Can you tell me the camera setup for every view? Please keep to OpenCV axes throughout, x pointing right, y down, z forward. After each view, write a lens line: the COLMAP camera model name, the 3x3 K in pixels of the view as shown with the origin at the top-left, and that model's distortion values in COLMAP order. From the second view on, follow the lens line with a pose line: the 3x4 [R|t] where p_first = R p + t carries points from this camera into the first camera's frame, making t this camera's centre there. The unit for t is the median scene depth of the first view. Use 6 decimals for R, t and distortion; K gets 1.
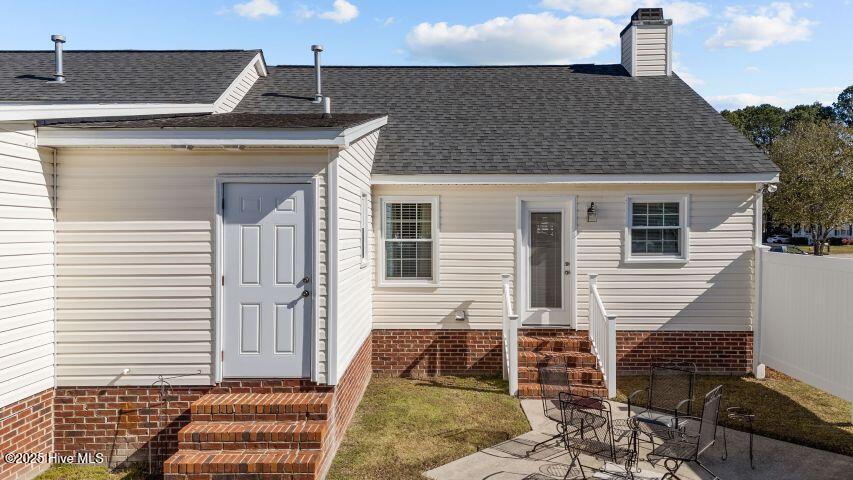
lens RADIAL K [[626.8, 0, 427.9], [0, 626.8, 237.9], [0, 0, 1]] dist [0.091759, -0.094459]
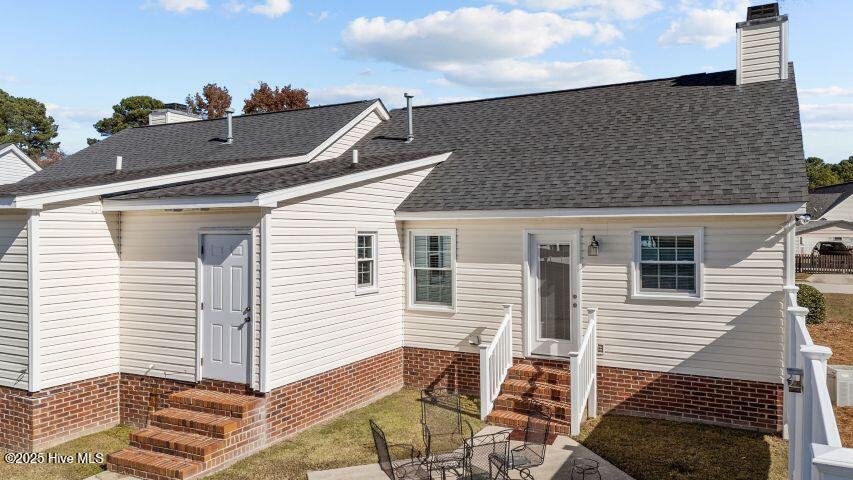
lens RADIAL K [[626.8, 0, 427.9], [0, 626.8, 237.9], [0, 0, 1]] dist [0.091759, -0.094459]
pose [[0.891805, 0.001033, -0.452418, 0.483302], [-0.001569, 0.999998, -0.000809, -0.052565], [0.452417, 0.001431, 0.891806, 0.003489]]
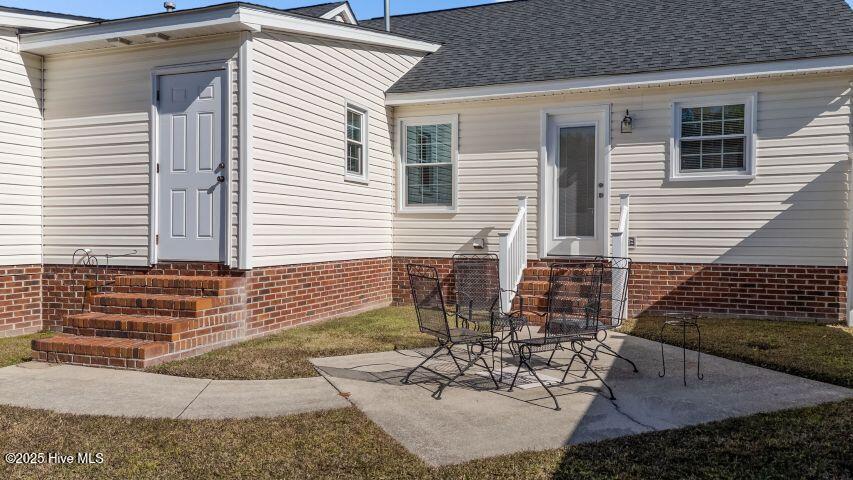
lens RADIAL K [[634.3, 0, 427.8], [0, 634.3, 237.8], [0, 0, 1]] dist [0.093876, -0.095489]
pose [[0.936660, 0.008926, -0.350126, 0.318291], [-0.009192, 0.999957, 0.000904, 0.119193], [0.350119, 0.002371, 0.936702, 0.100540]]
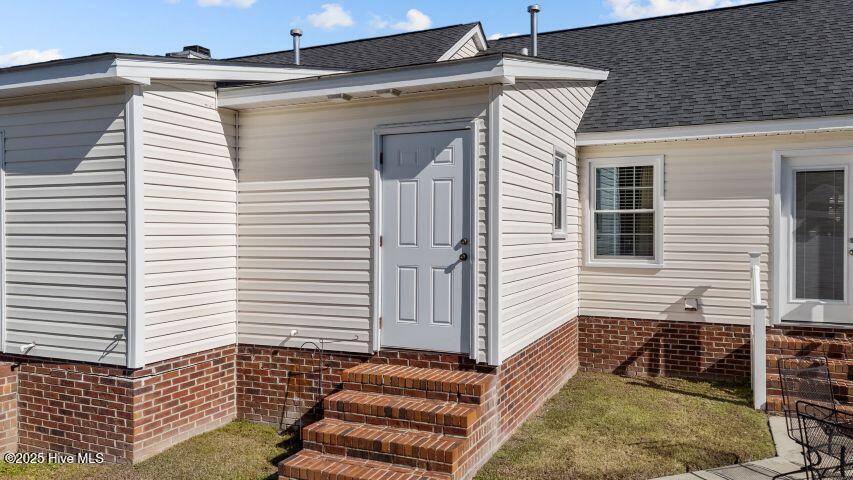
lens RADIAL K [[634.3, 0, 427.8], [0, 634.3, 237.8], [0, 0, 1]] dist [0.093876, -0.095489]
pose [[0.917536, 0.003268, -0.397640, 0.071206], [-0.003528, 0.999994, 0.000079, 0.041419], [0.397638, 0.001331, 0.917541, 0.119575]]
